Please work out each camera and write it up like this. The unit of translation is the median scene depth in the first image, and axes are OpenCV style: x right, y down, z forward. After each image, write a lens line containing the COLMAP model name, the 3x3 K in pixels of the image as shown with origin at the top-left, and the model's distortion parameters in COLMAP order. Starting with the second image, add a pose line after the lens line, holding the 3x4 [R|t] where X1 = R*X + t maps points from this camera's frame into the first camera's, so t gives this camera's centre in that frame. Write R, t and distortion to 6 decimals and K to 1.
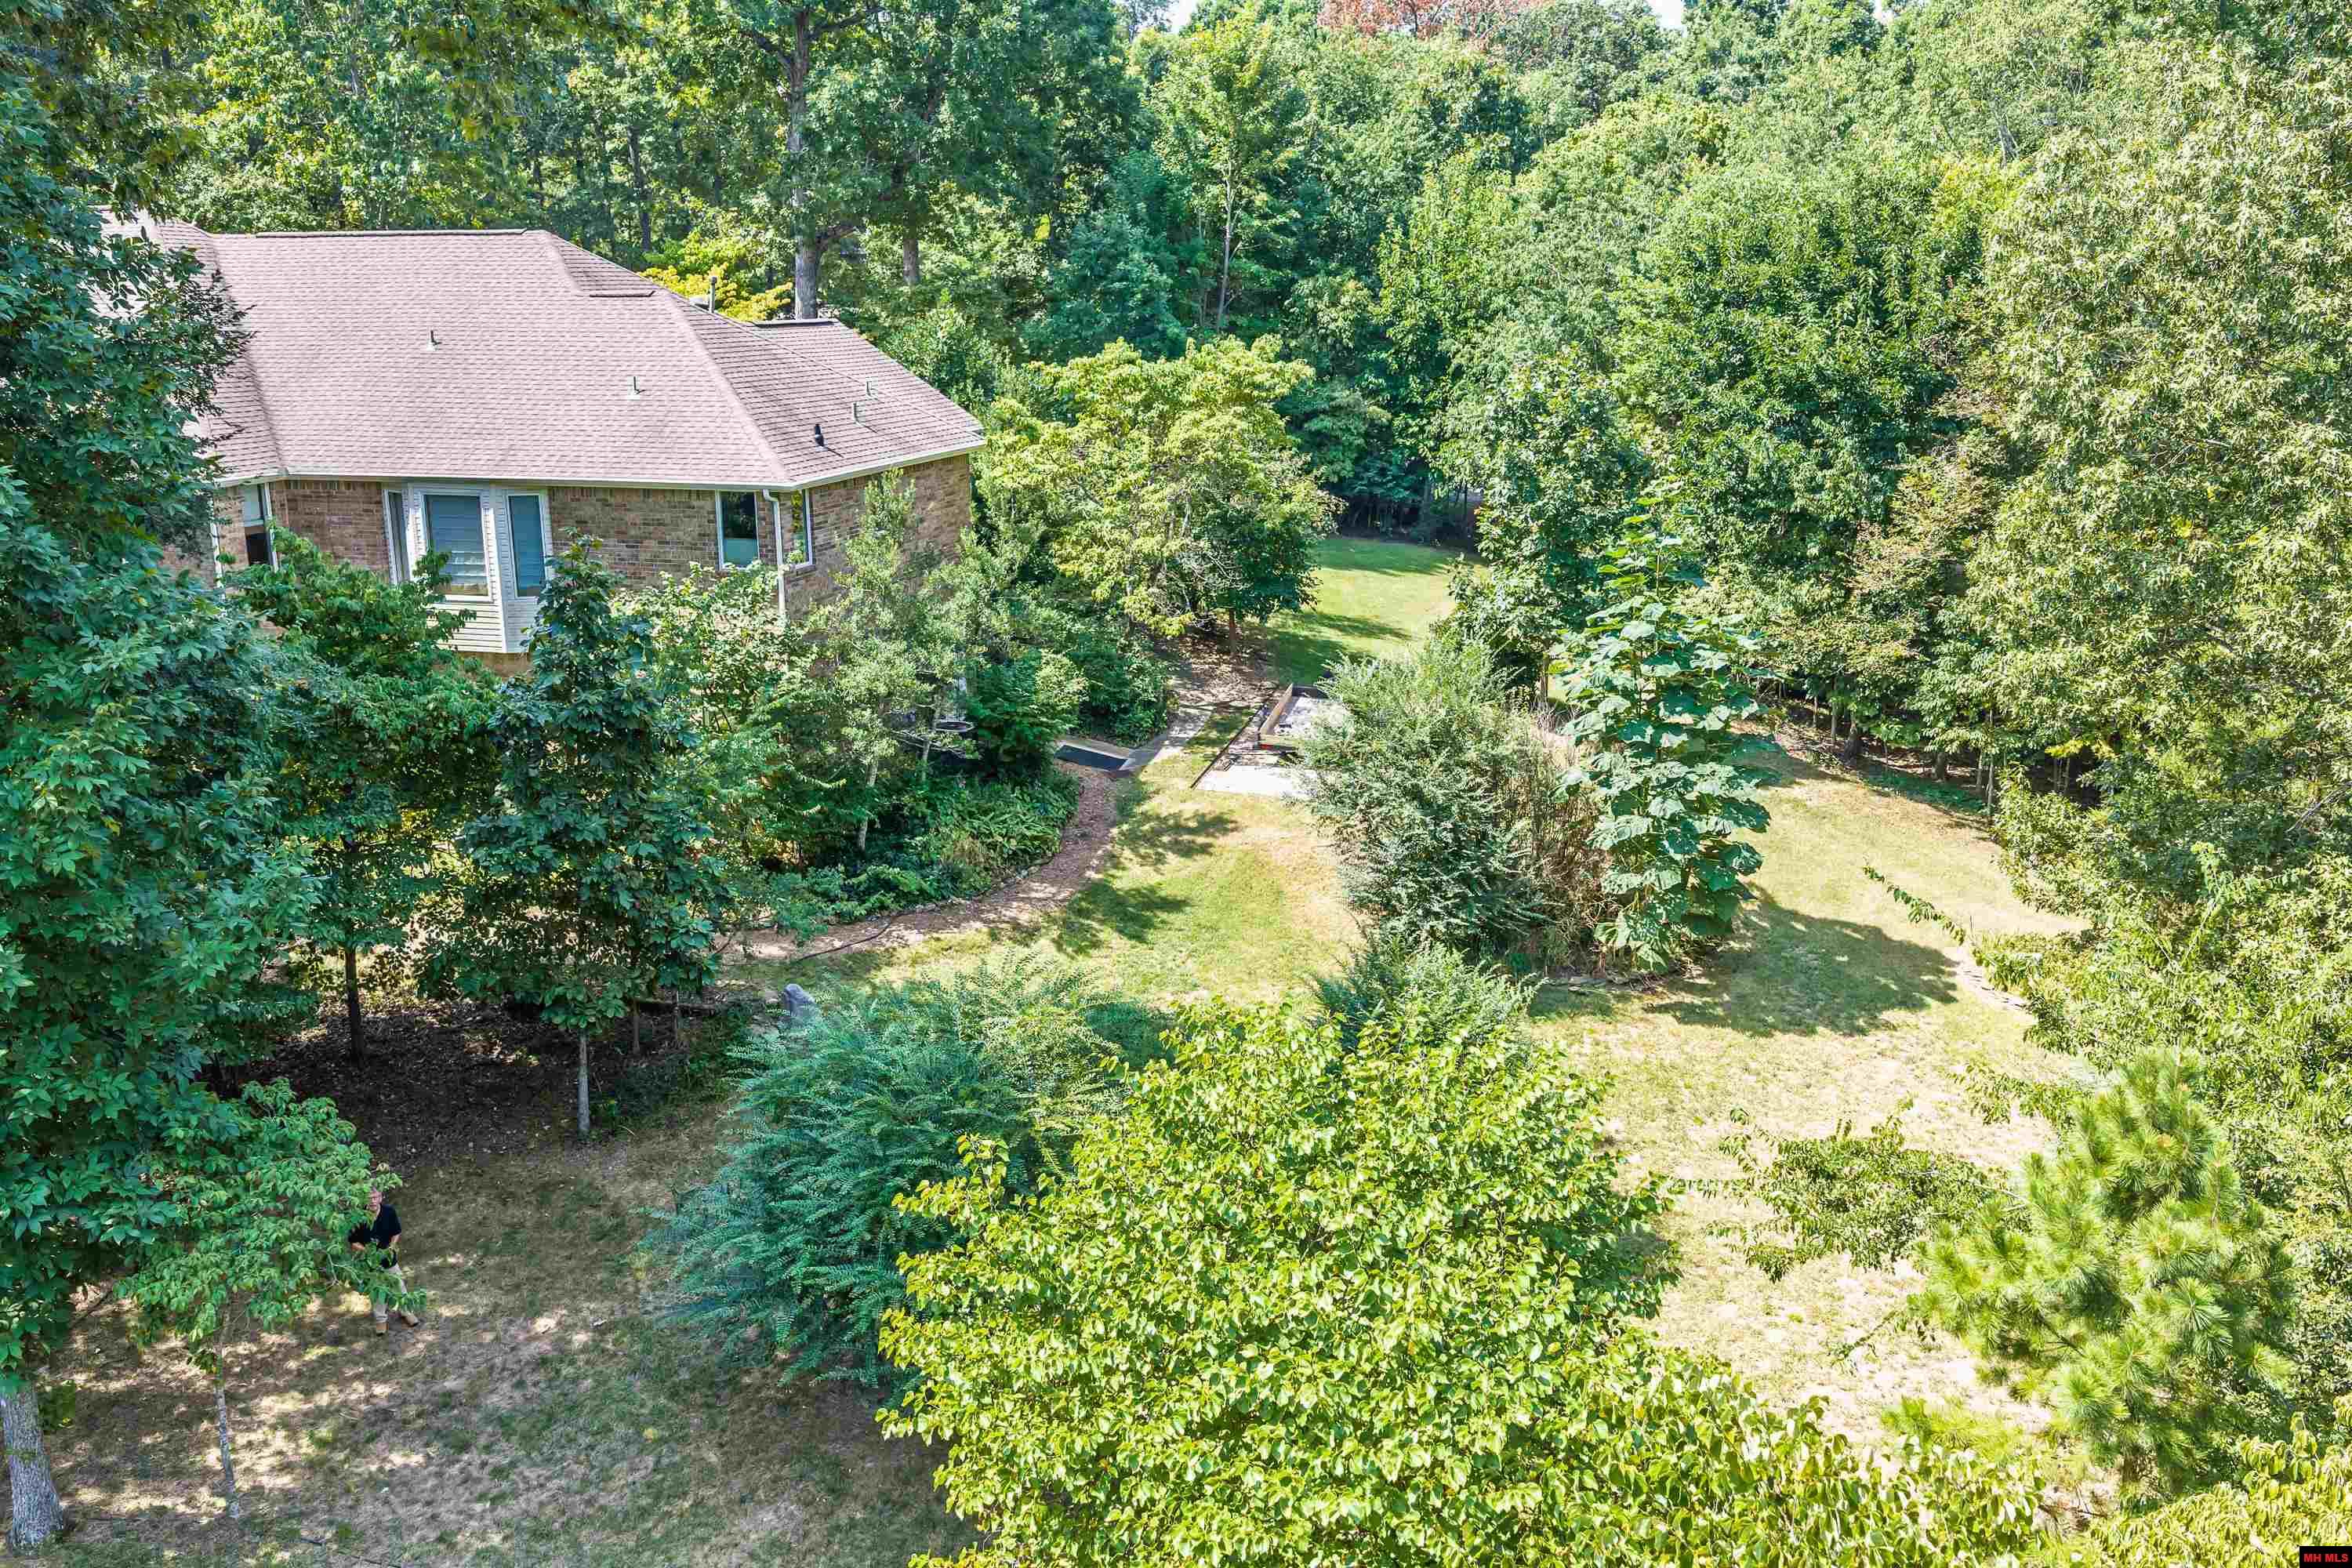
lens RADIAL K [[1872.2, 0, 1172.5], [0, 1872.2, 793.9], [0, 0, 1]] dist [0.000167, -0.016391]
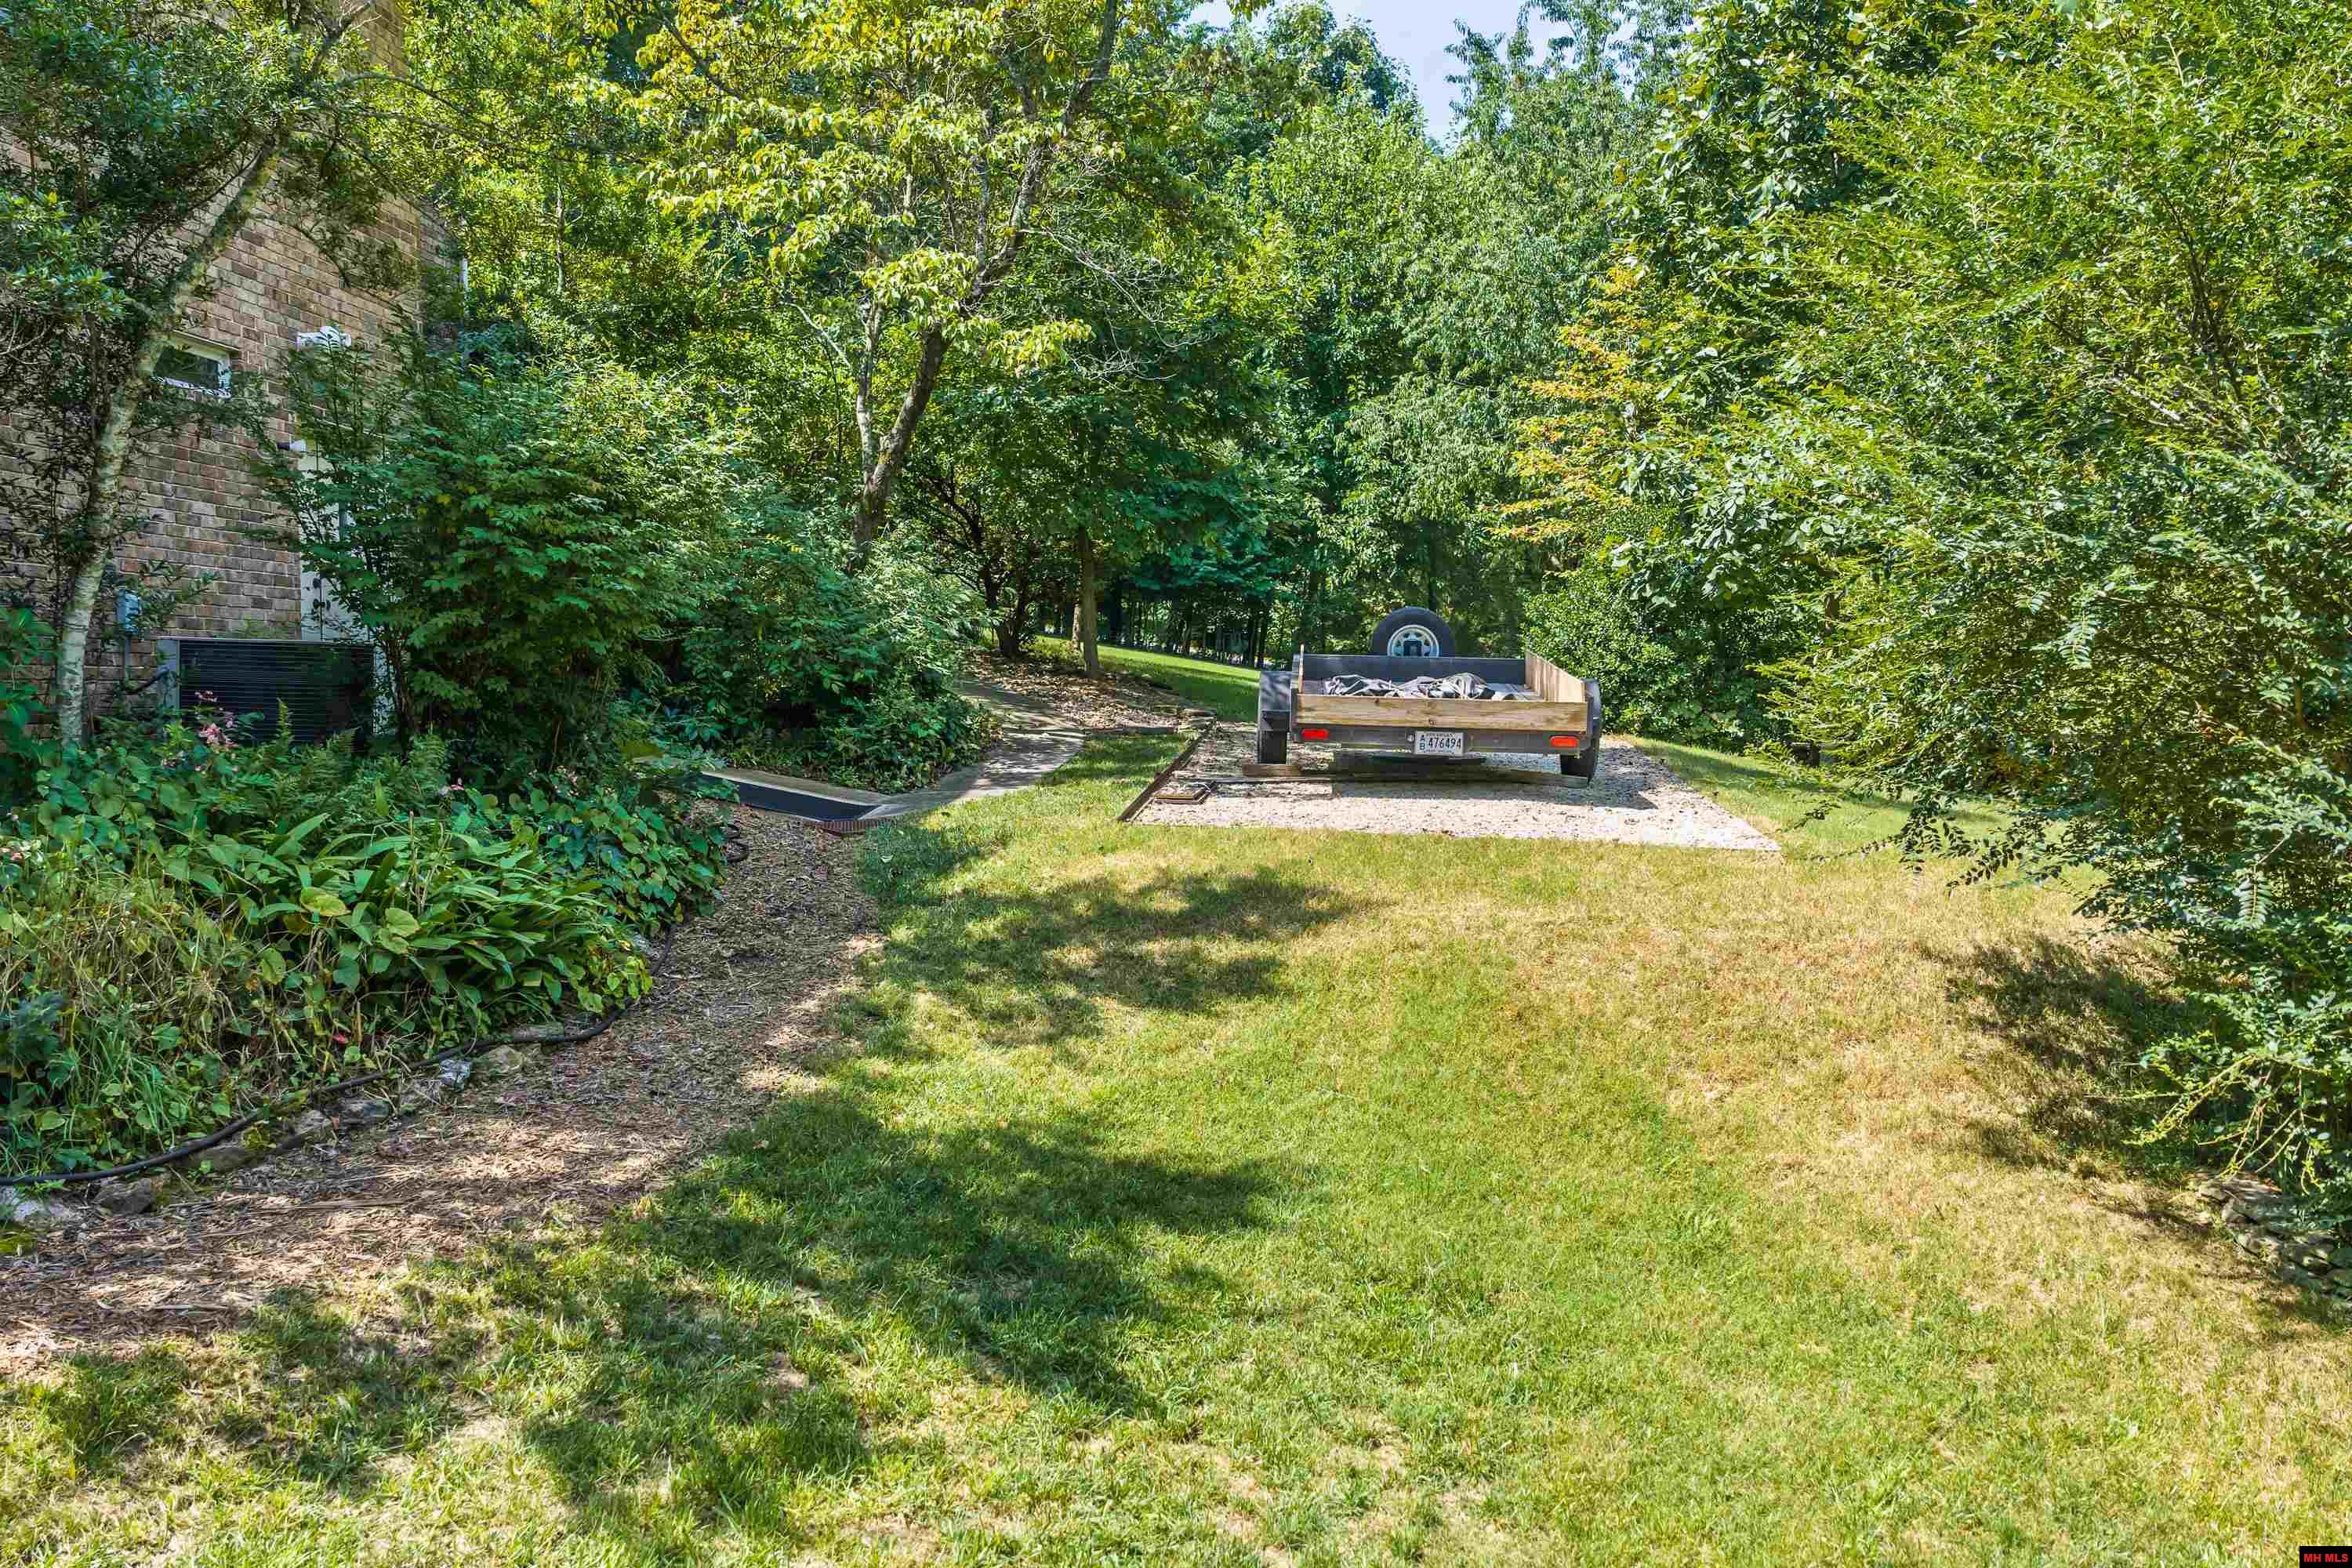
lens RADIAL K [[1872.2, 0, 1175.2], [0, 1872.2, 785.2], [0, 0, 1]] dist [0.000167, -0.016391]
pose [[0.982465, -0.004478, 0.186392, -0.038209], [0.045064, 0.975773, -0.214092, 0.057540], [-0.180918, 0.218737, 0.958865, 0.774545]]
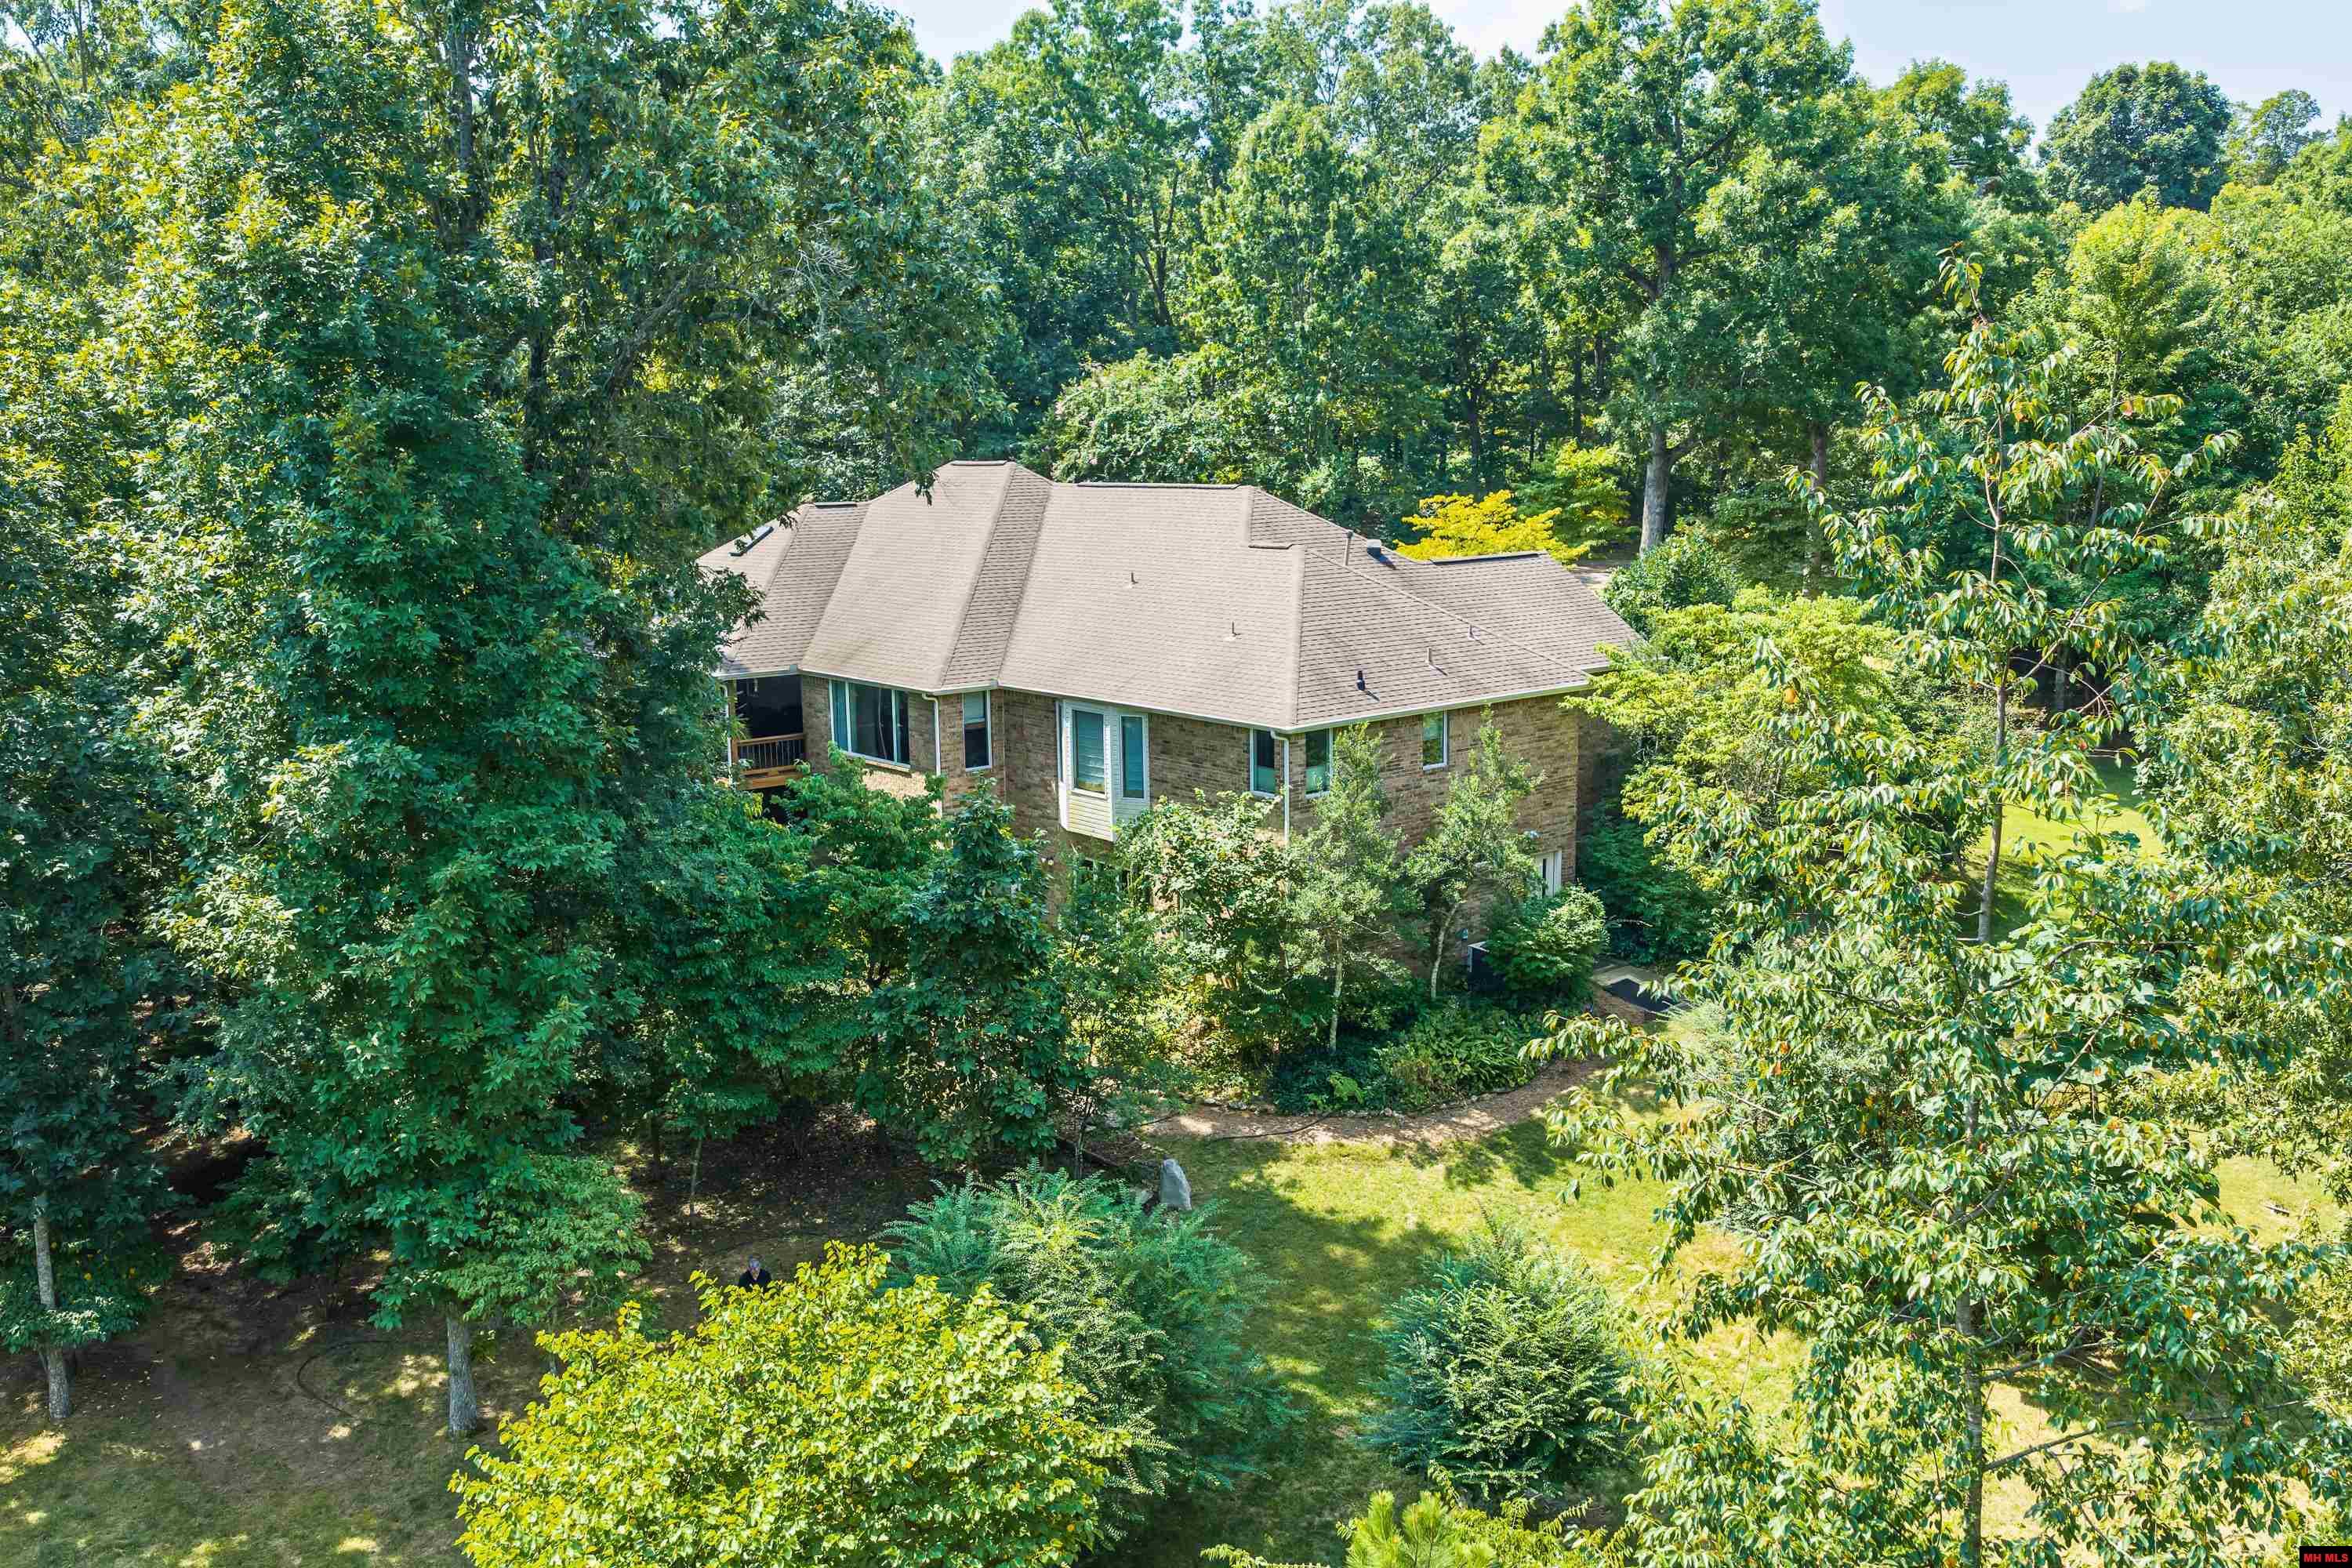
lens RADIAL K [[1872.2, 0, 1176.0], [0, 1872.2, 777.0], [0, 0, 1]] dist [0.000167, -0.016391]
pose [[0.825519, 0.087355, -0.557573, 0.358331], [-0.132343, 0.990365, -0.040780, -0.073082], [0.548638, 0.107456, 0.829126, 0.003211]]
